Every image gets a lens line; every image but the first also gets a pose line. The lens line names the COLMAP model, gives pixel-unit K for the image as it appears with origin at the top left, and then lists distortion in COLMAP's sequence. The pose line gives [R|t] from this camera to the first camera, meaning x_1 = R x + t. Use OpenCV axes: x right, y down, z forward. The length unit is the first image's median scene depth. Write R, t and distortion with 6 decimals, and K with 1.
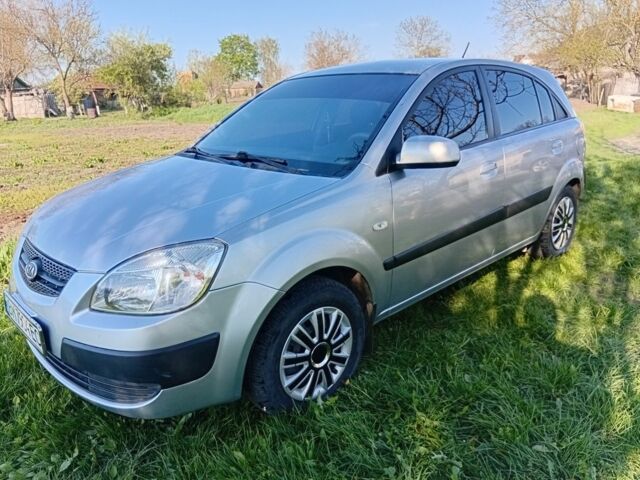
lens RADIAL K [[513.0, 0, 318.3], [0, 513.0, 240.4], [0, 0, 1]] dist [0.050730, -0.110378]
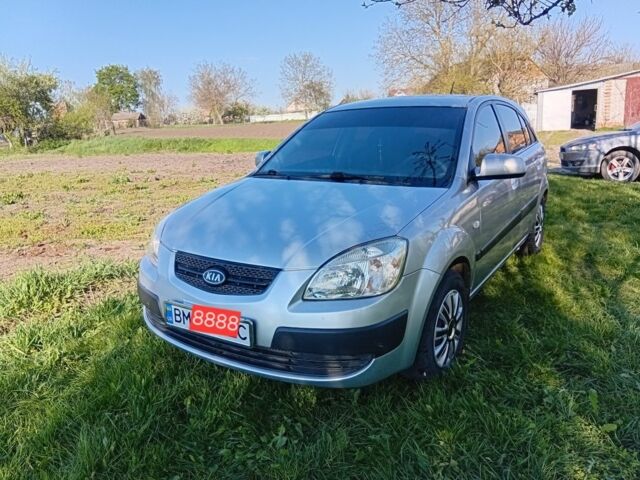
lens RADIAL K [[513.0, 0, 322.2], [0, 513.0, 238.3], [0, 0, 1]] dist [0.050730, -0.110378]
pose [[0.972604, -0.054495, 0.225991, -0.510565], [0.068130, 0.996269, -0.052975, 0.043688], [-0.222261, 0.066920, 0.972688, -0.140704]]
